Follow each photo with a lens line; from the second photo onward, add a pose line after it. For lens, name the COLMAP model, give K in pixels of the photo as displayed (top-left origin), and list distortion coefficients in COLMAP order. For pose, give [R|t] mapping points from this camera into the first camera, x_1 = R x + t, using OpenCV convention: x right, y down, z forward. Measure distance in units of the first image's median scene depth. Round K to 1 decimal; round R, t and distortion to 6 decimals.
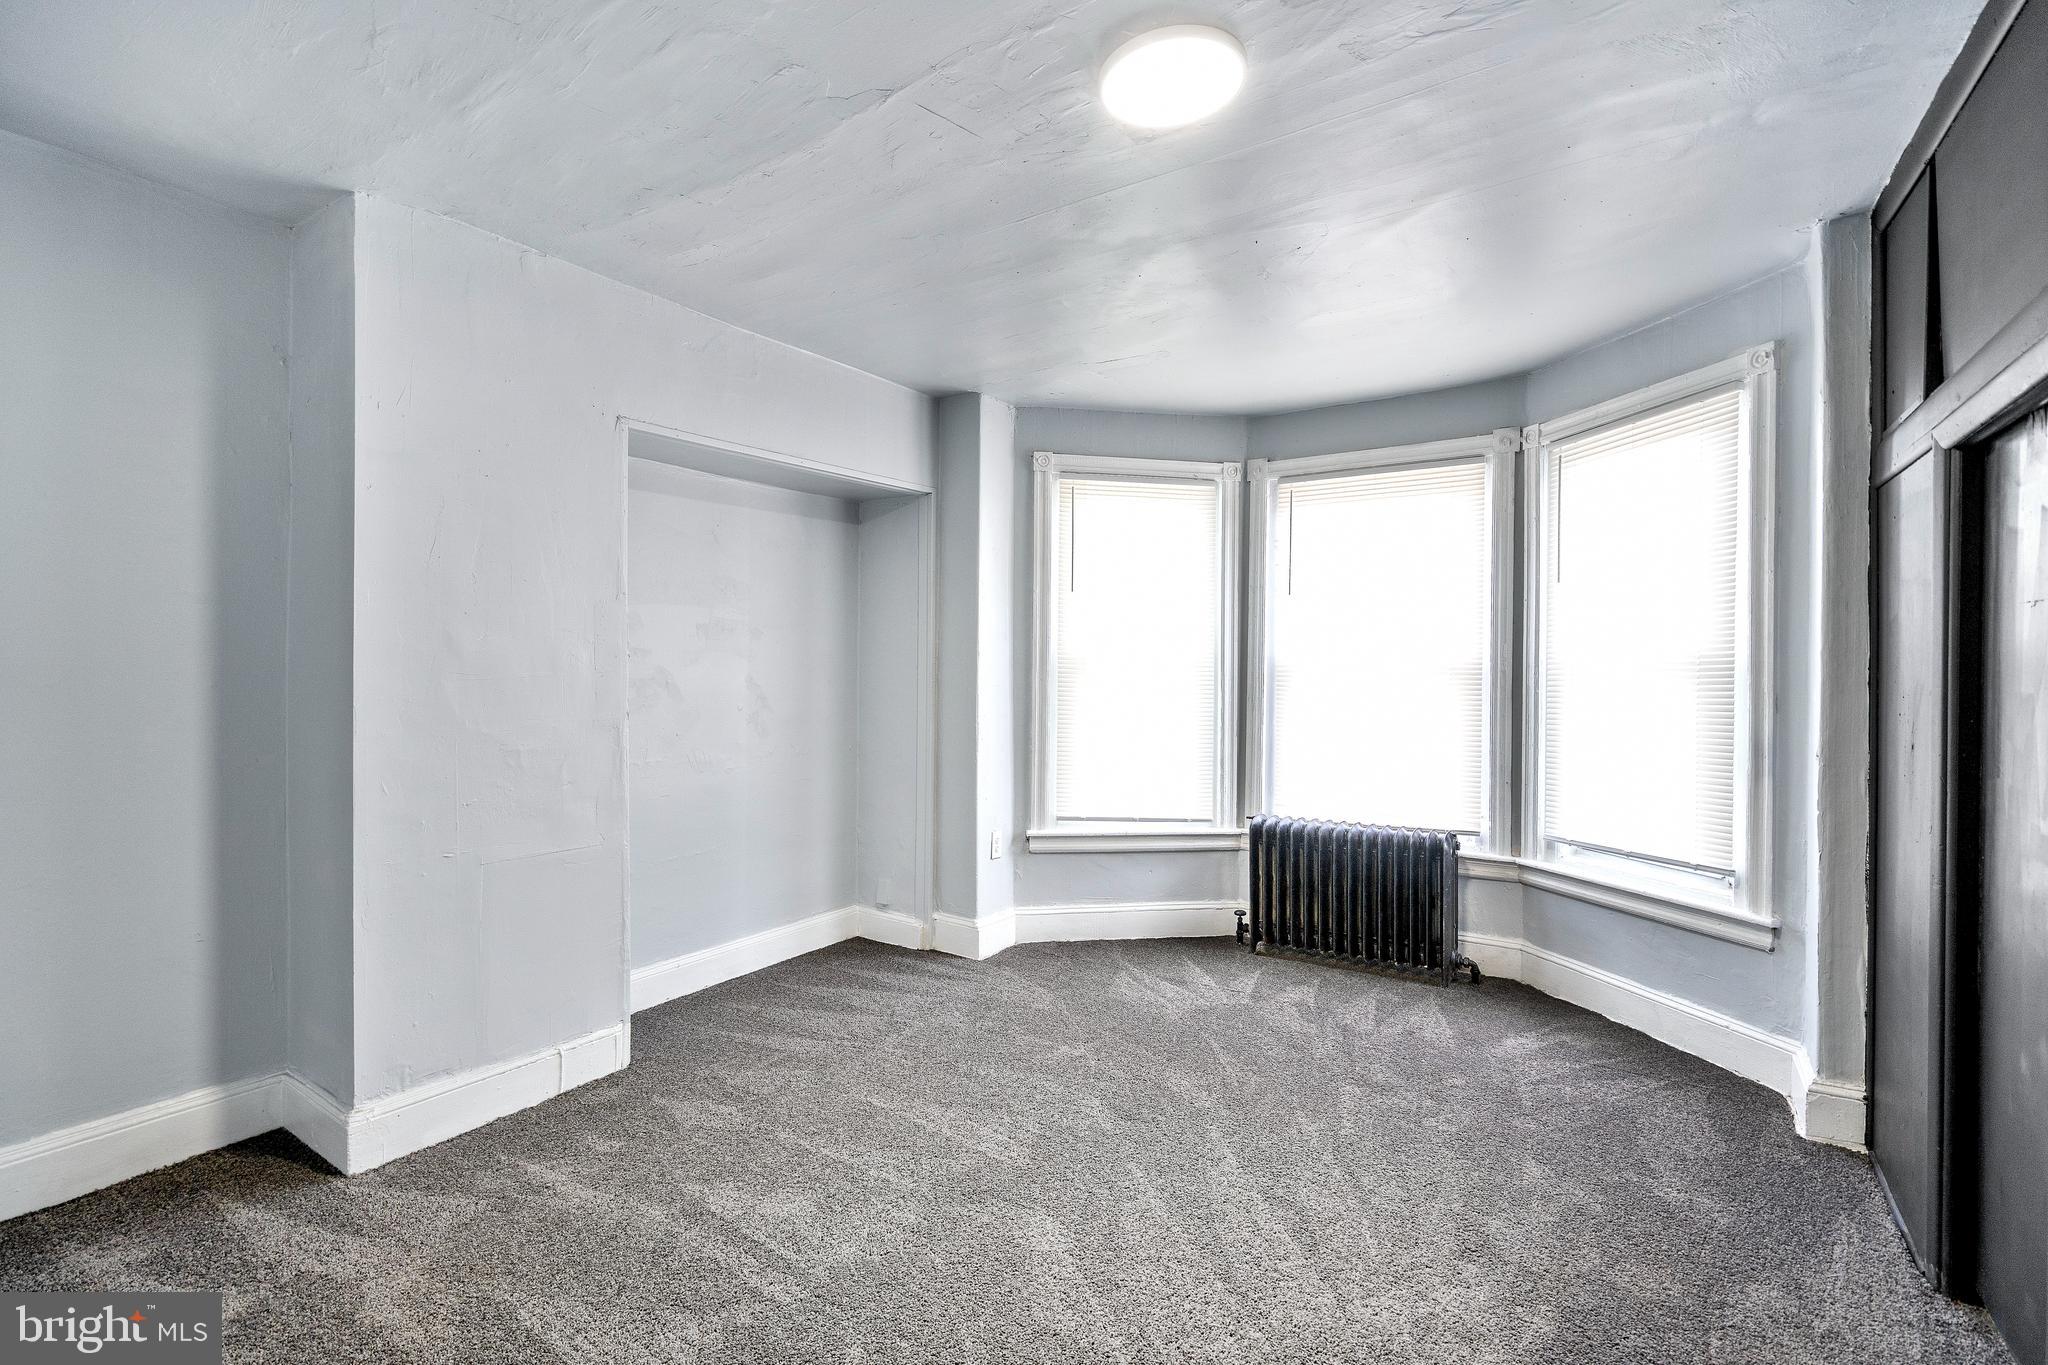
lens RADIAL K [[932.5, 0, 1020.9], [0, 932.5, 669.7], [0, 0, 1]] dist [-0.001696, -0.000452]
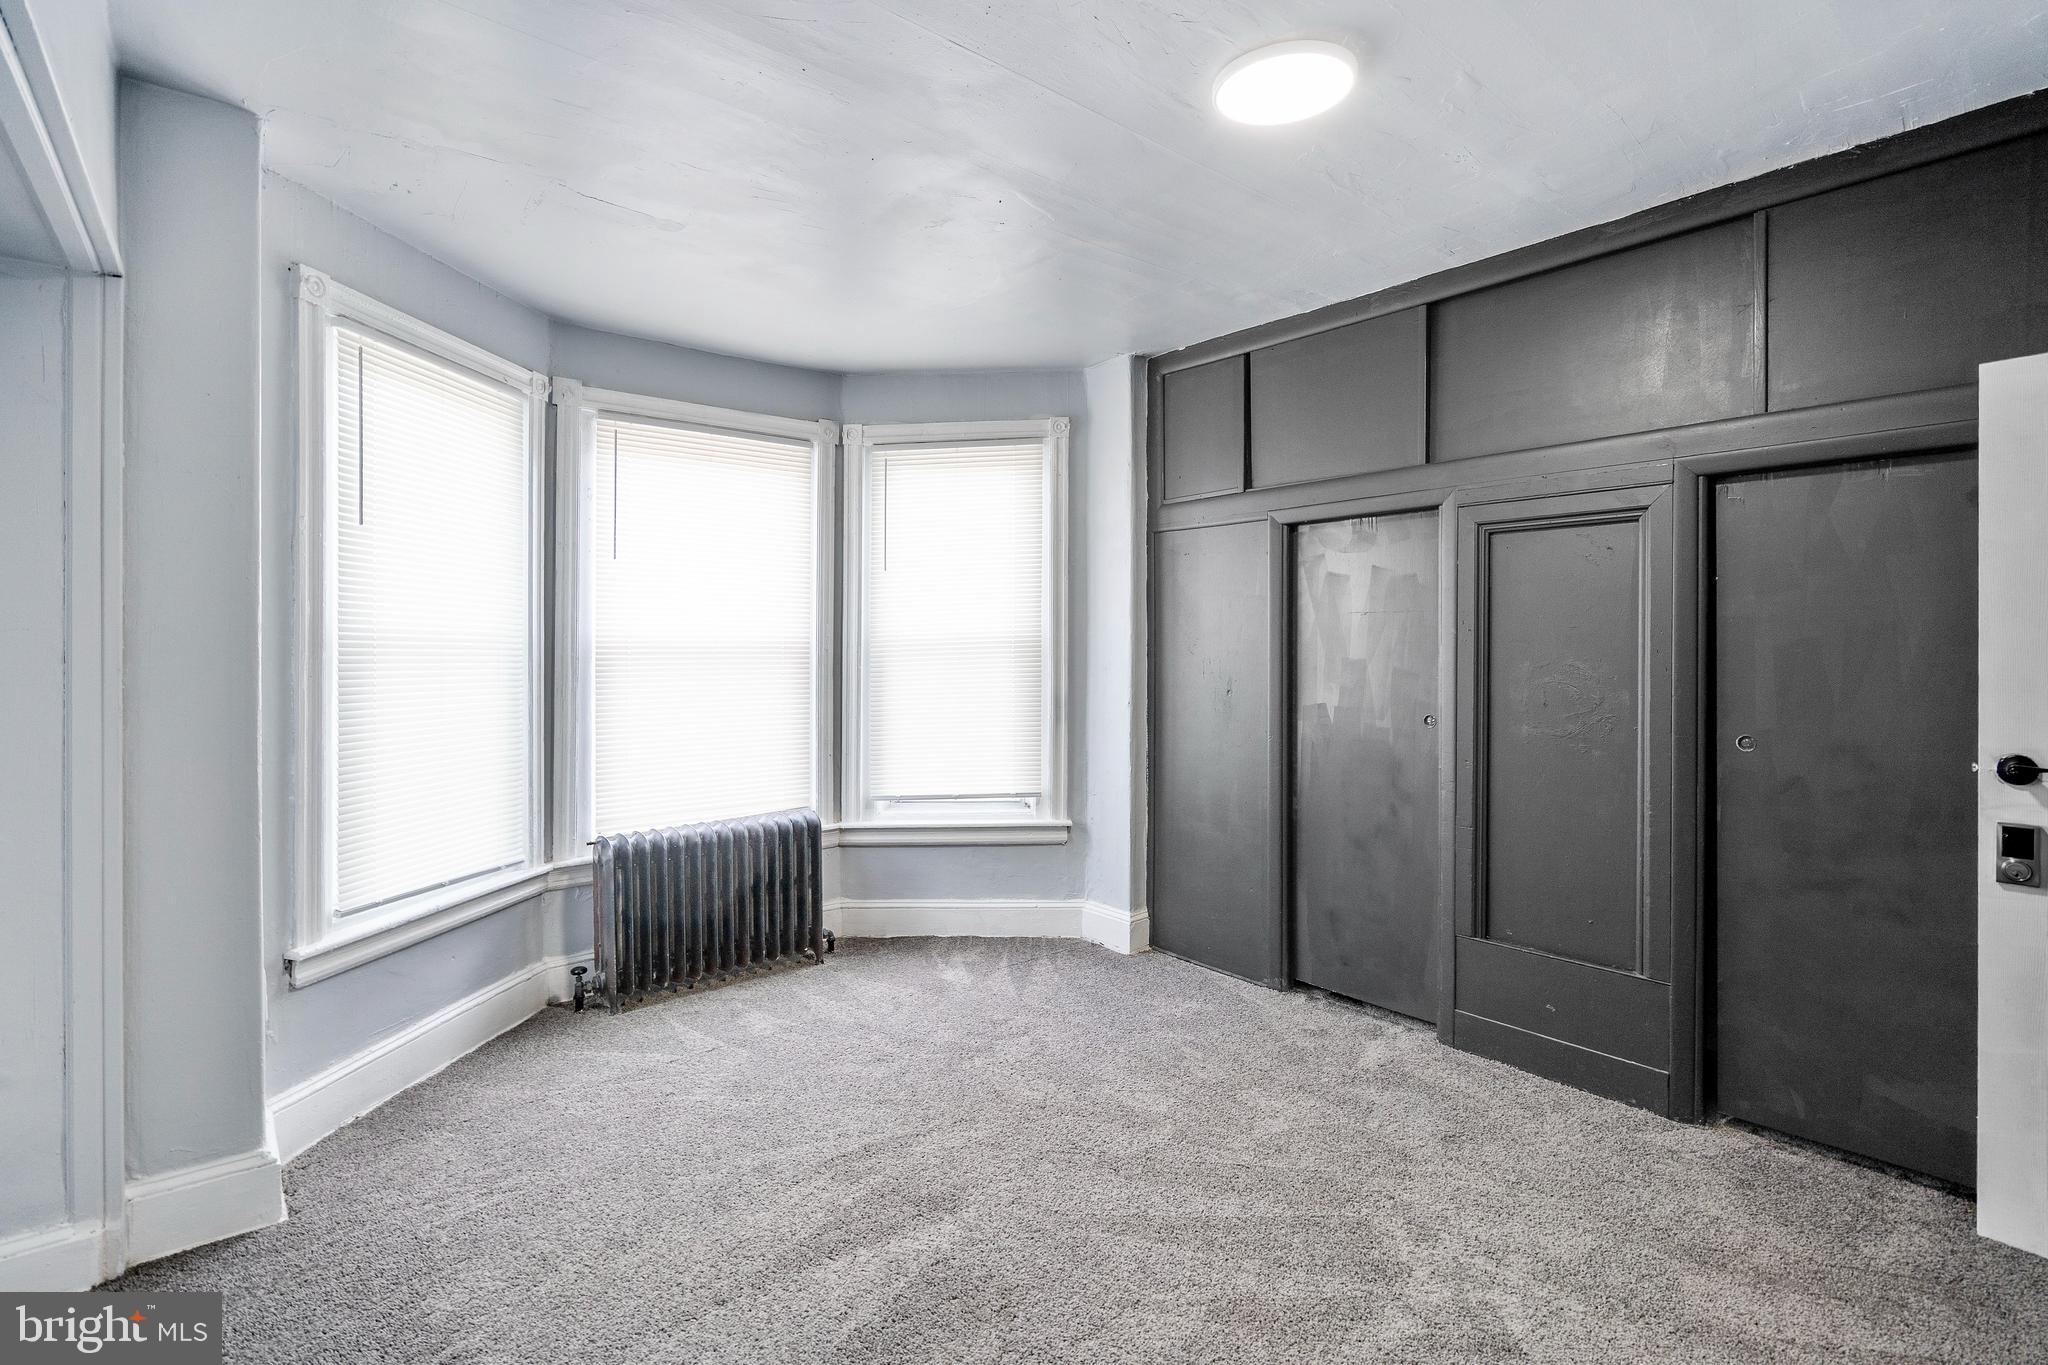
lens RADIAL K [[961.8, 0, 1029.1], [0, 961.8, 641.2], [0, 0, 1]] dist [0.000010, -0.000002]
pose [[0.274802, -0.005678, 0.961484, -0.474819], [0.004921, 0.999978, 0.004499, -0.011619], [-0.961488, 0.003495, 0.274824, 0.484893]]
